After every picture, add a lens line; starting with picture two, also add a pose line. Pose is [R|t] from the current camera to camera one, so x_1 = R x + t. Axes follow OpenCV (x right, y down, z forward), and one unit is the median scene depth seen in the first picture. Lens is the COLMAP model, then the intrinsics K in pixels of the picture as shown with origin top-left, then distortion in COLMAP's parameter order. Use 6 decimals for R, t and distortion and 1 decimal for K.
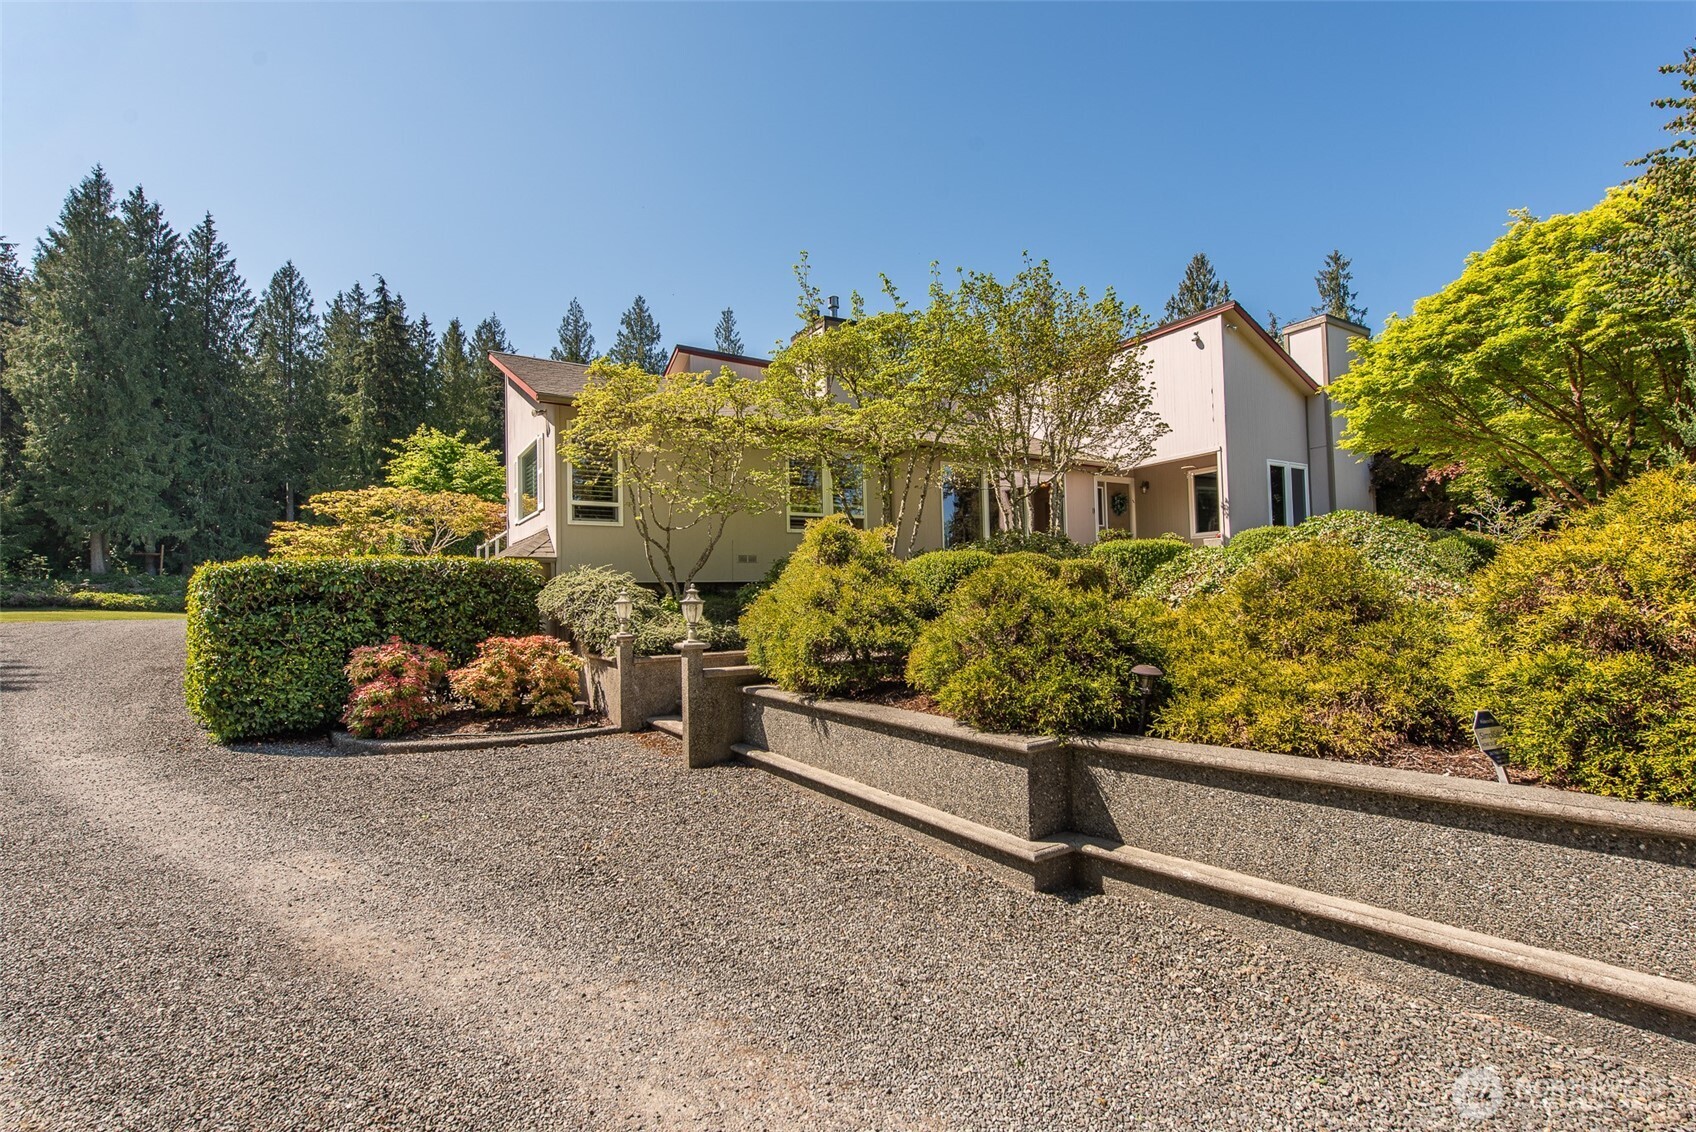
lens RADIAL K [[741.9, 0, 847.1], [0, 741.9, 570.1], [0, 0, 1]] dist [-0.000956, -0.000559]
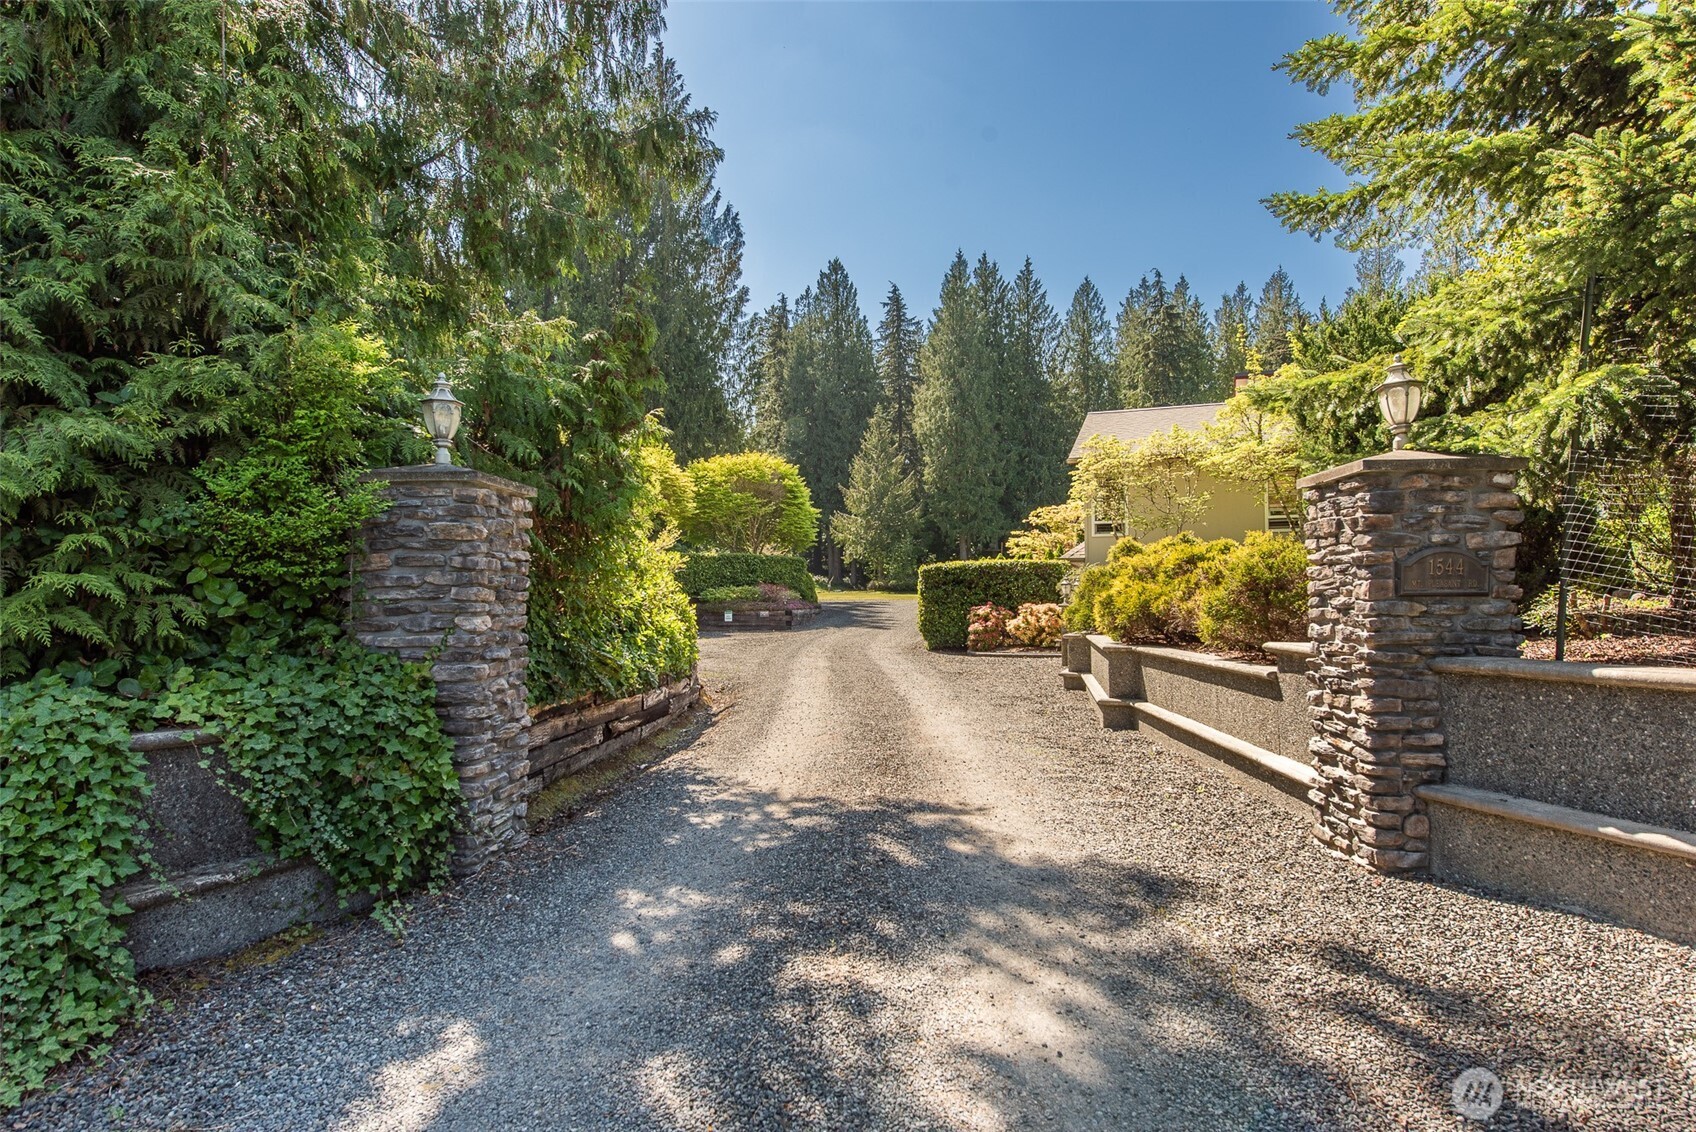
lens RADIAL K [[928.1, 0, 848.1], [0, 928.1, 570.1], [0, 0, 1]] dist [-0.000055, 0.000001]
pose [[0.586194, -0.007482, -0.810136, 0.165704], [0.021490, 0.999749, 0.006316, -0.002571], [0.809886, -0.021112, 0.586207, -0.105900]]
